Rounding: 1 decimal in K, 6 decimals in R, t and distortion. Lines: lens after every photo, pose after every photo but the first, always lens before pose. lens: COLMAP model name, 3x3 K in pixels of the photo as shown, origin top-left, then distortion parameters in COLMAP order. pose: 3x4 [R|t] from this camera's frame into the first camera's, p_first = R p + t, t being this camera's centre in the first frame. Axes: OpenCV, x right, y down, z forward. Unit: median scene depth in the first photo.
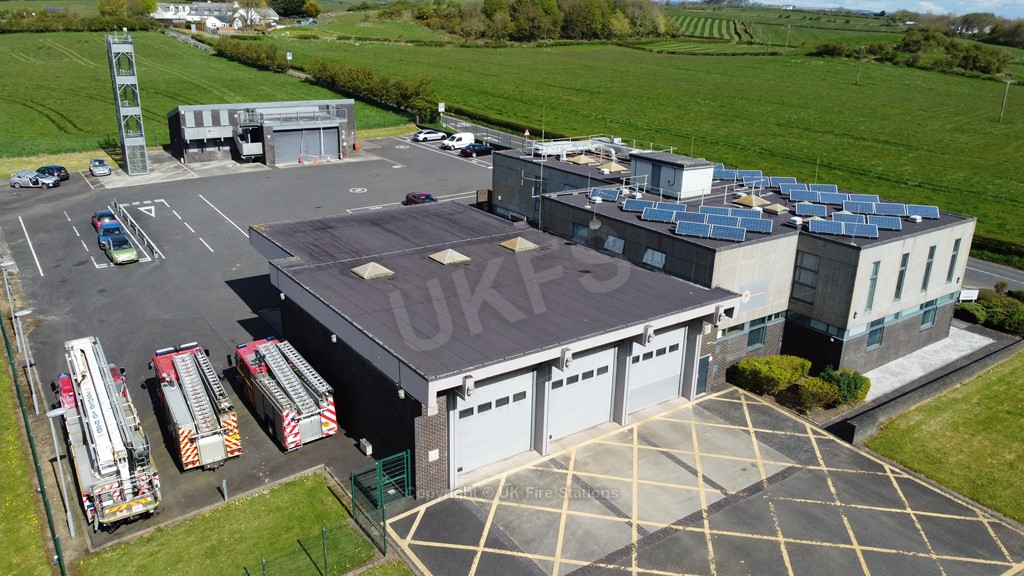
lens RADIAL K [[772.9, 0, 512.0], [0, 772.9, 288.0], [0, 0, 1]] dist [0.008978, -0.012423]
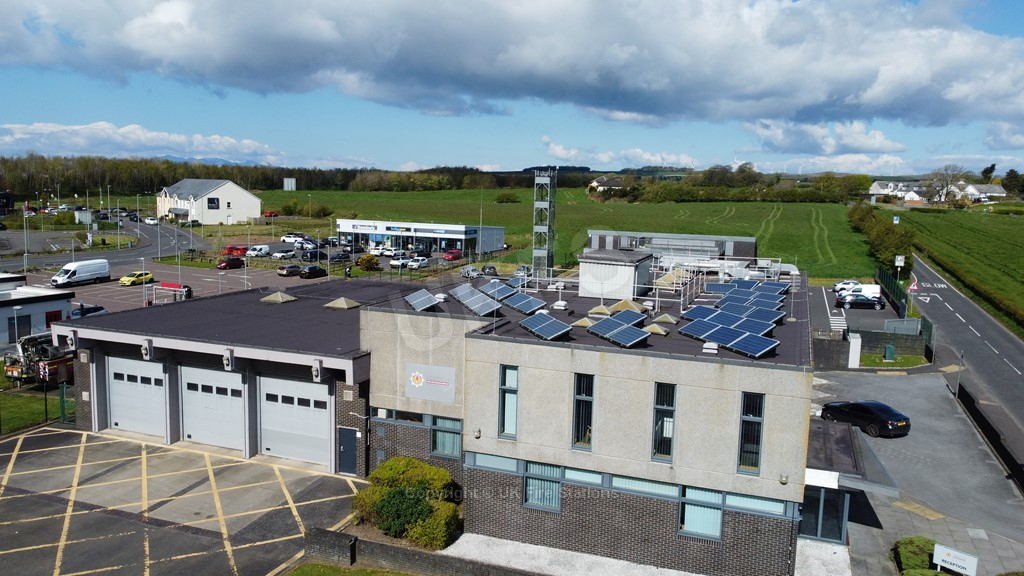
lens RADIAL K [[772.9, 0, 512.0], [0, 772.9, 288.0], [0, 0, 1]] dist [0.008978, -0.012423]
pose [[0.560803, 0.096844, -0.822266, 0.853768], [-0.285931, 0.954686, -0.082571, -0.035877], [0.777009, 0.281418, 0.563081, 0.480774]]
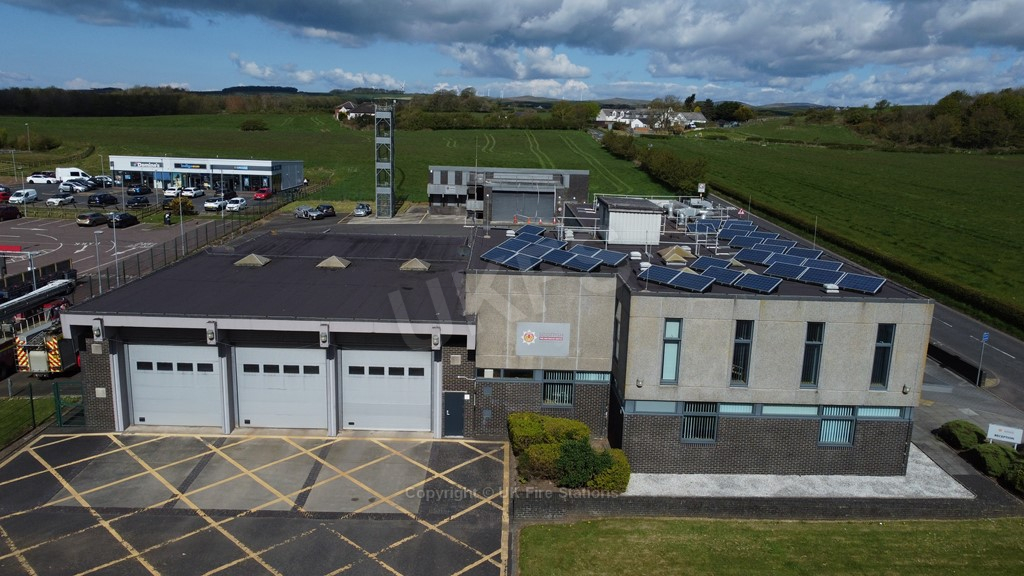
lens RADIAL K [[772.9, 0, 512.0], [0, 772.9, 288.0], [0, 0, 1]] dist [0.008978, -0.012423]
pose [[0.820721, 0.121845, -0.558185, 0.624770], [-0.197641, 0.977223, -0.077284, 0.022660], [0.536055, 0.173749, 0.826109, 0.226670]]
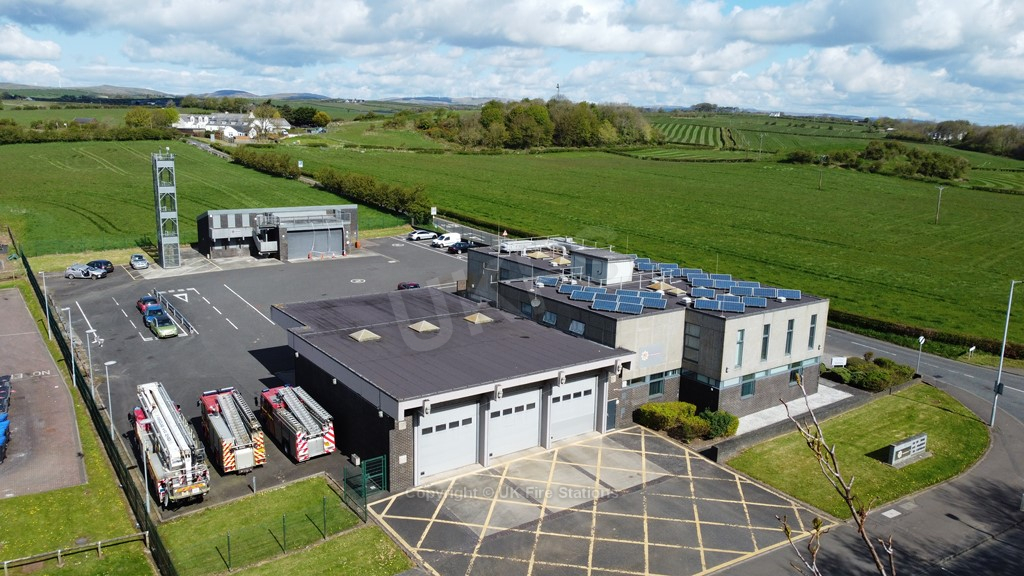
lens RADIAL K [[772.9, 0, 512.0], [0, 772.9, 288.0], [0, 0, 1]] dist [0.008978, -0.012423]
pose [[0.999997, 0.001288, -0.001872, 0.062879], [-0.001512, 0.992144, -0.125090, 0.051215], [0.001696, 0.125093, 0.992144, -0.276548]]
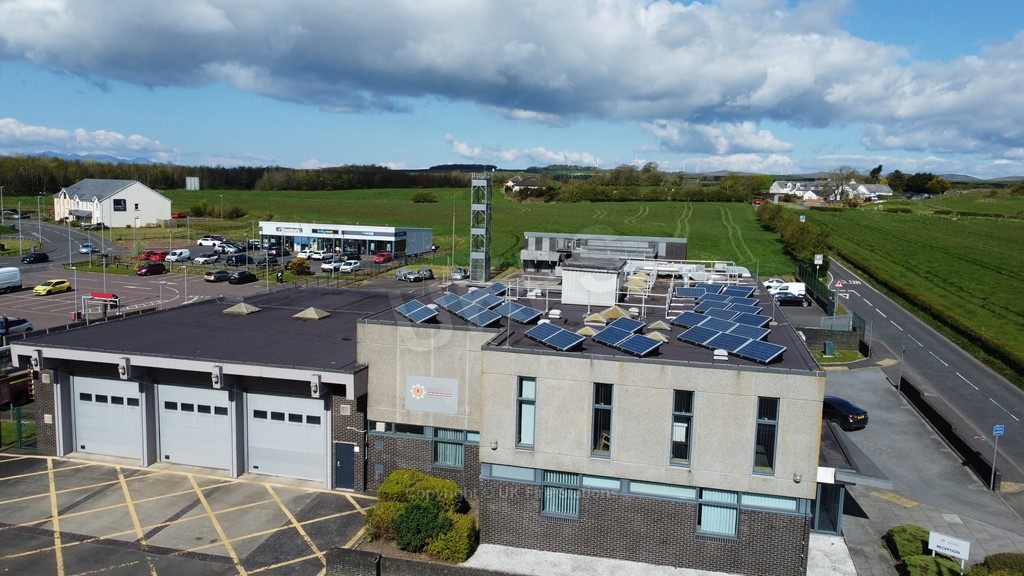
lens RADIAL K [[772.9, 0, 512.0], [0, 772.9, 288.0], [0, 0, 1]] dist [0.008978, -0.012423]
pose [[0.656080, 0.089257, -0.749394, 0.809175], [-0.259344, 0.959174, -0.112807, -0.023358], [0.708731, 0.268362, 0.652443, 0.412569]]
